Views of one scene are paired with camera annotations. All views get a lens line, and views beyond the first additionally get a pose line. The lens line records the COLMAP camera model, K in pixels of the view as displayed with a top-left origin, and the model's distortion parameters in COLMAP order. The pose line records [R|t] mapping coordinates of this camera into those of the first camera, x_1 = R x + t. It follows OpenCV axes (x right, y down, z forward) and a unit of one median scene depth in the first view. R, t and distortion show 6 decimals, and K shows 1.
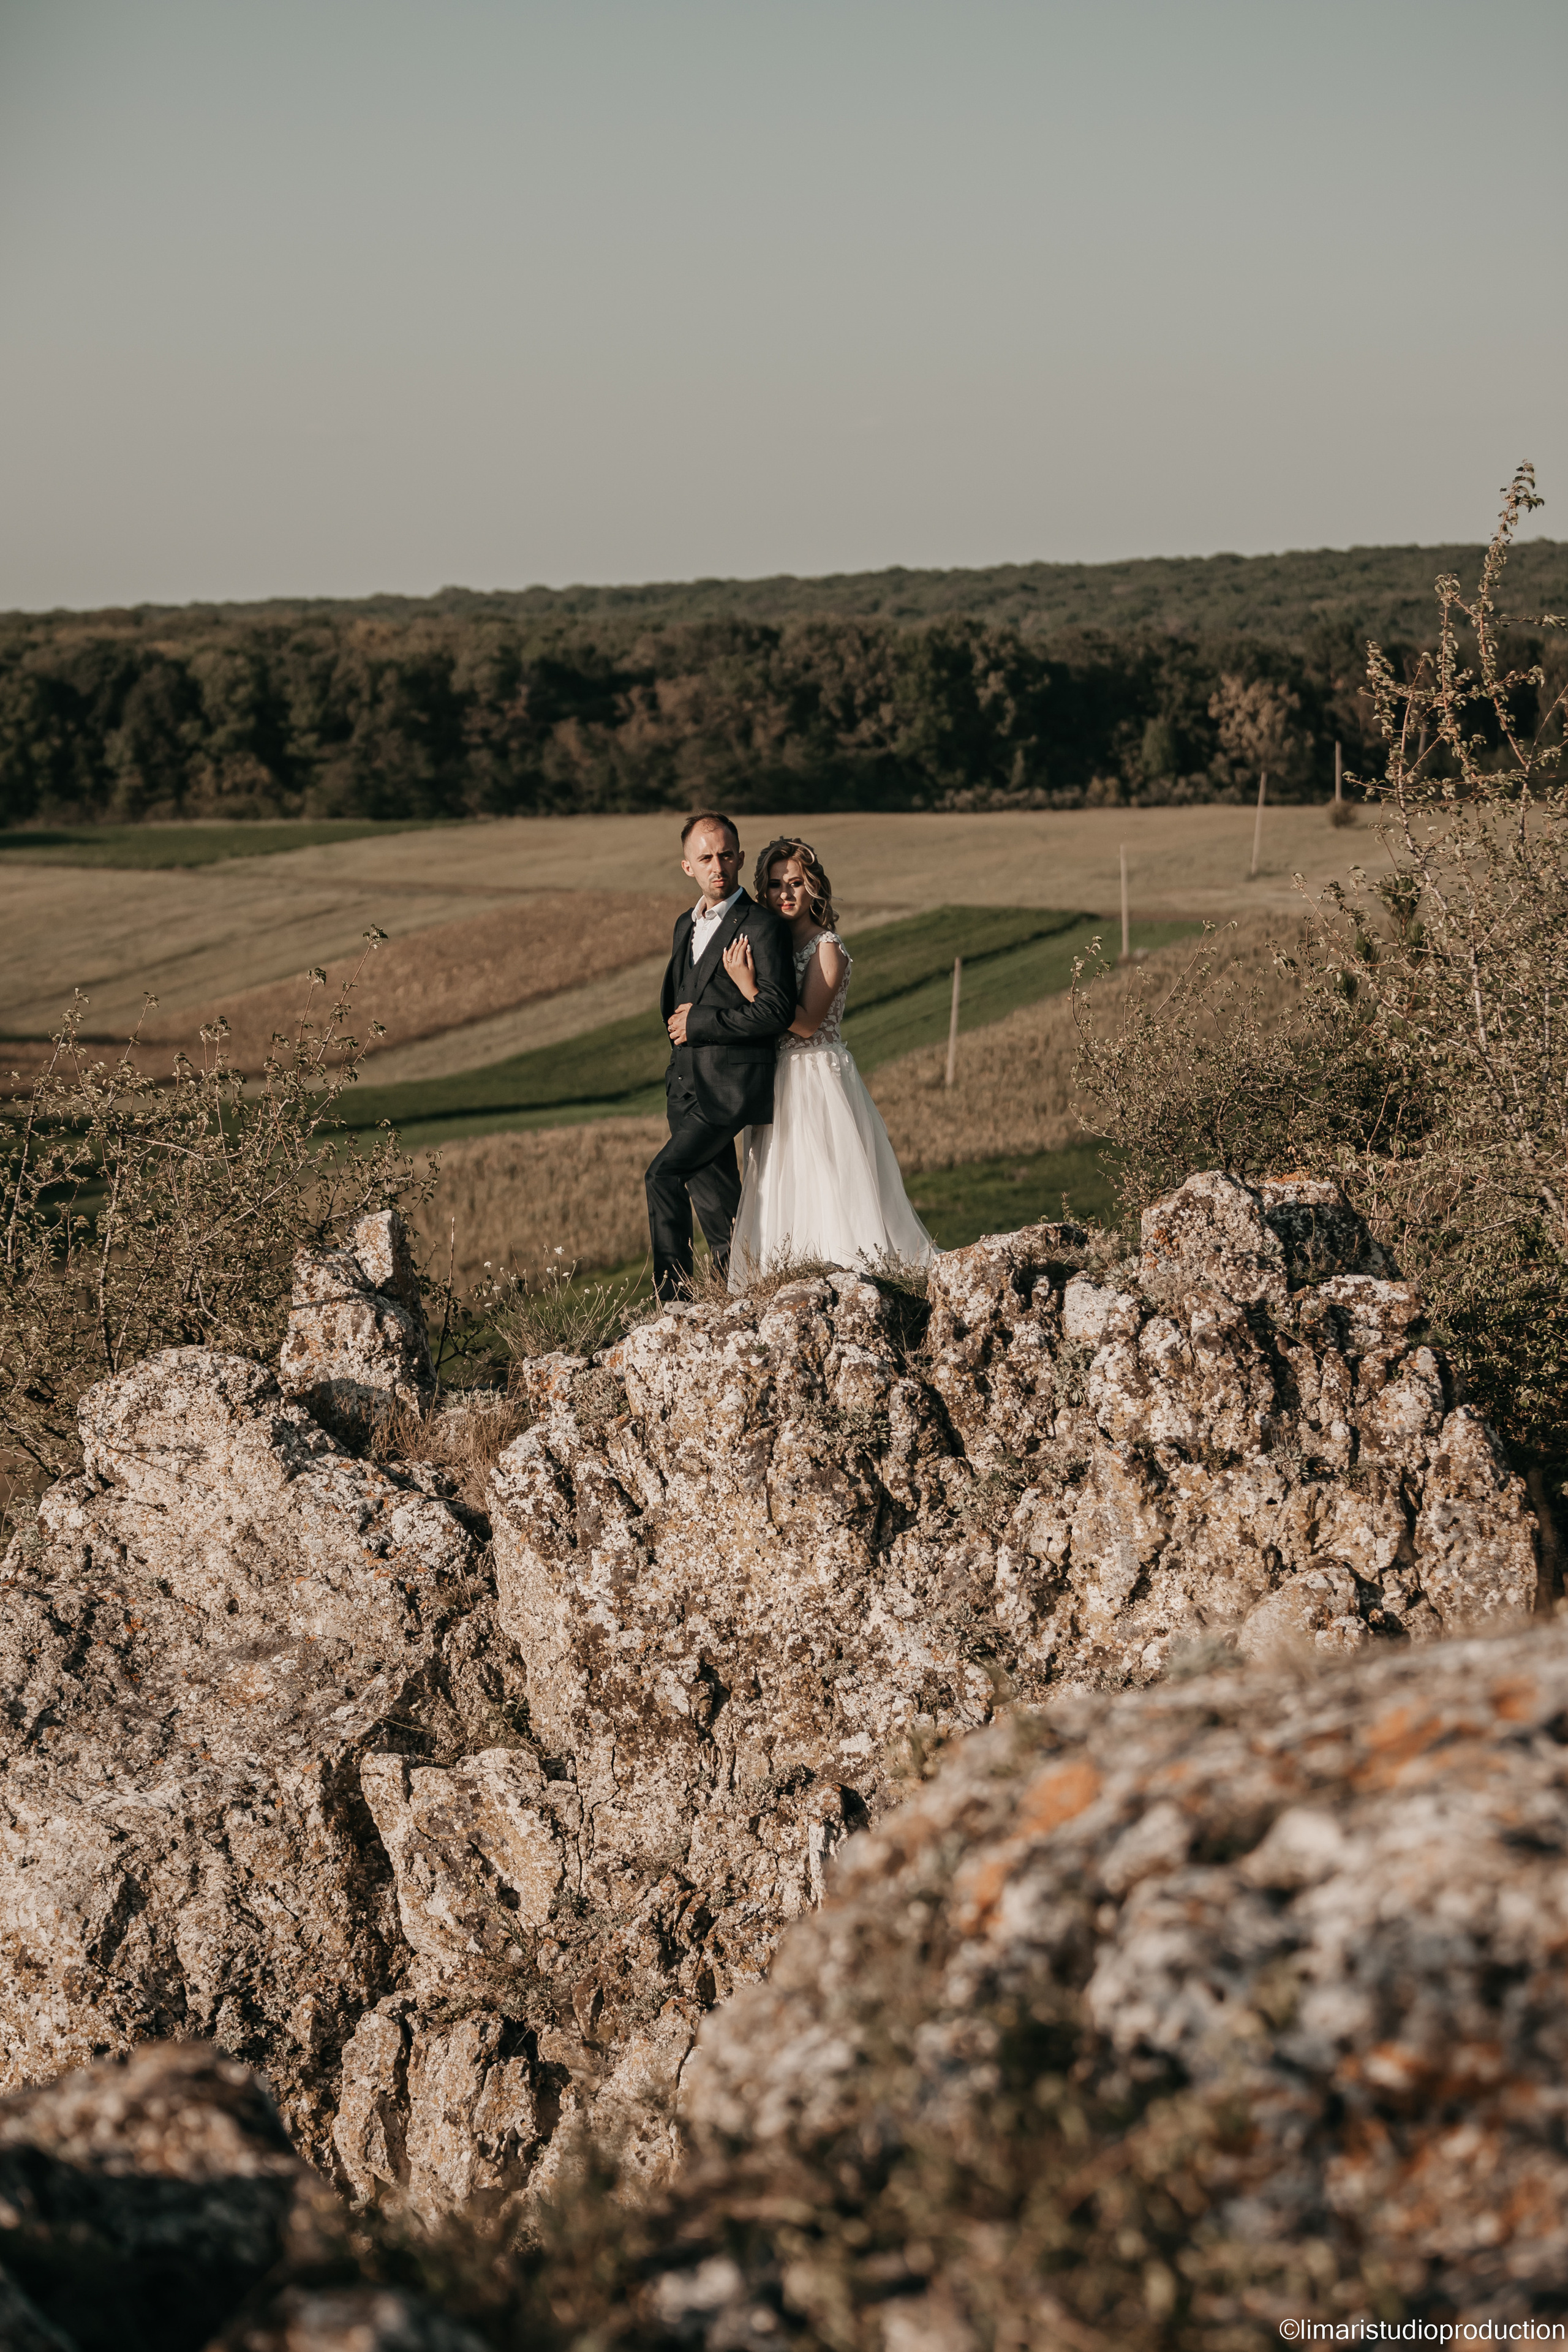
lens RADIAL K [[5498.6, 0, 784.0], [0, 5498.6, 1176.0], [0, 0, 1]] dist [-0.260298, -0.161894]
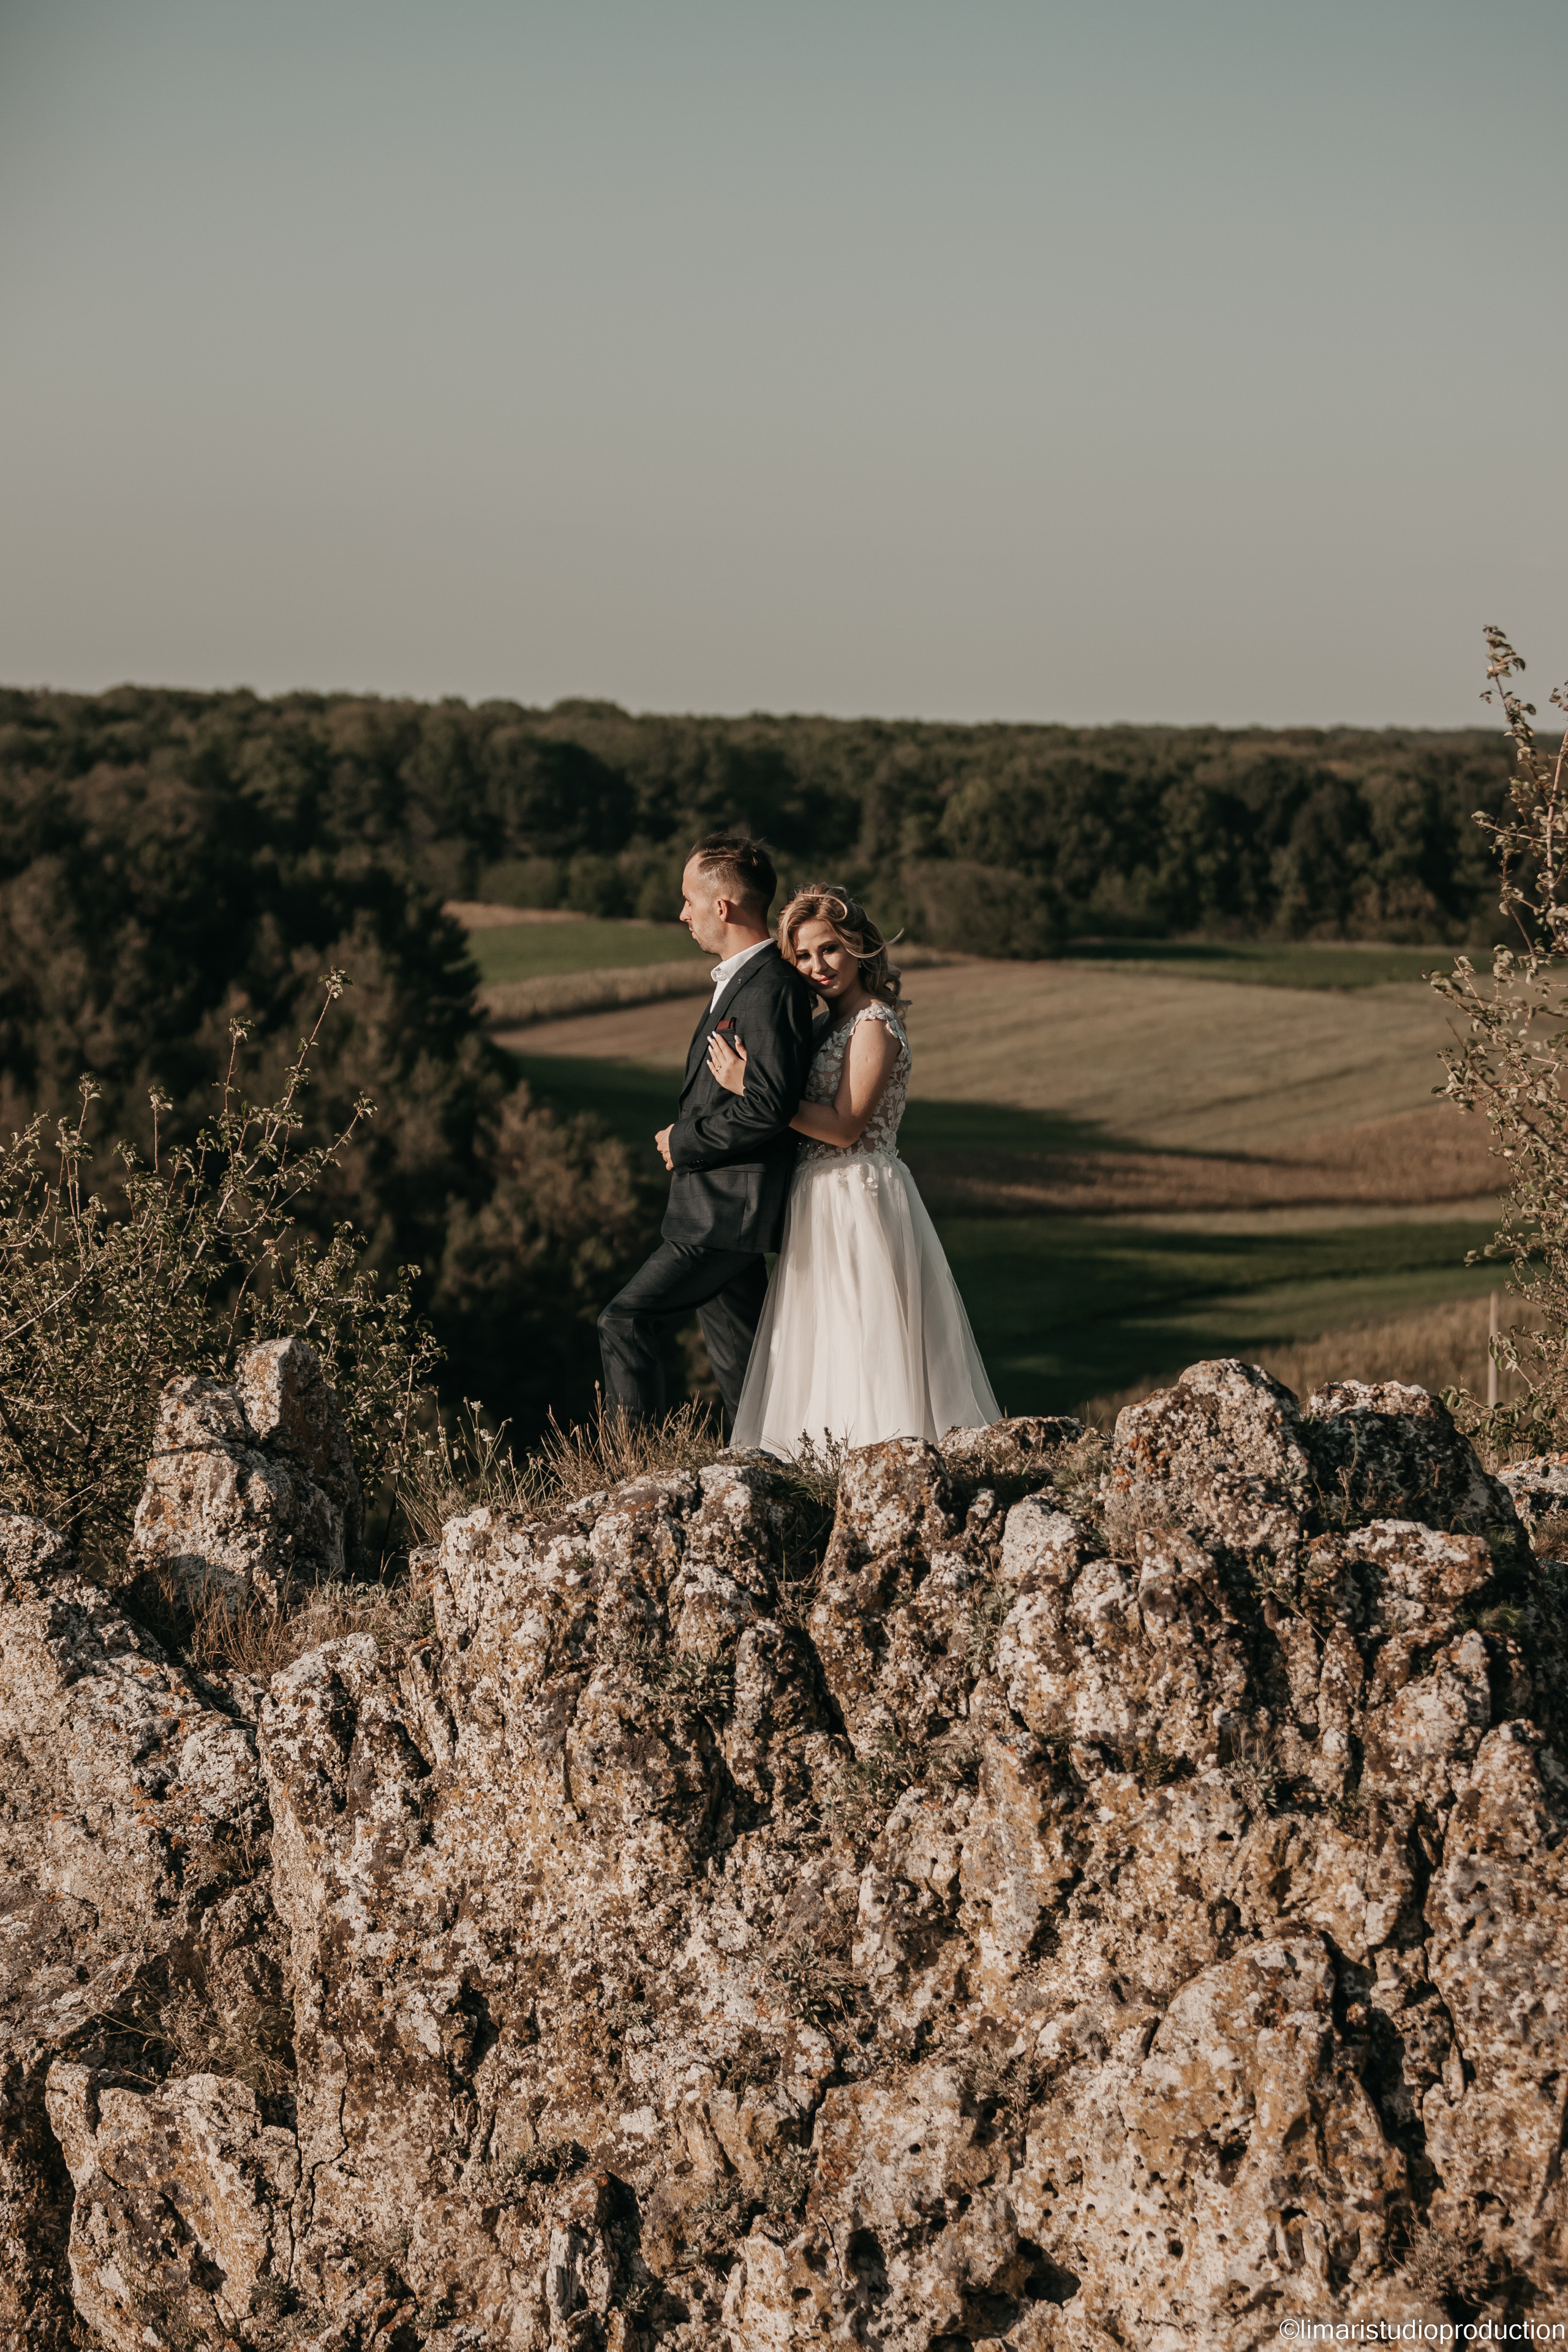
lens RADIAL K [[5498.6, 0, 784.0], [0, 5498.6, 1176.0], [0, 0, 1]] dist [-0.260298, -0.161894]
pose [[0.975318, 0.059608, -0.212608, 0.173524], [-0.064439, 0.997796, -0.015863, -0.009708], [0.211194, 0.029172, 0.977009, 0.298546]]
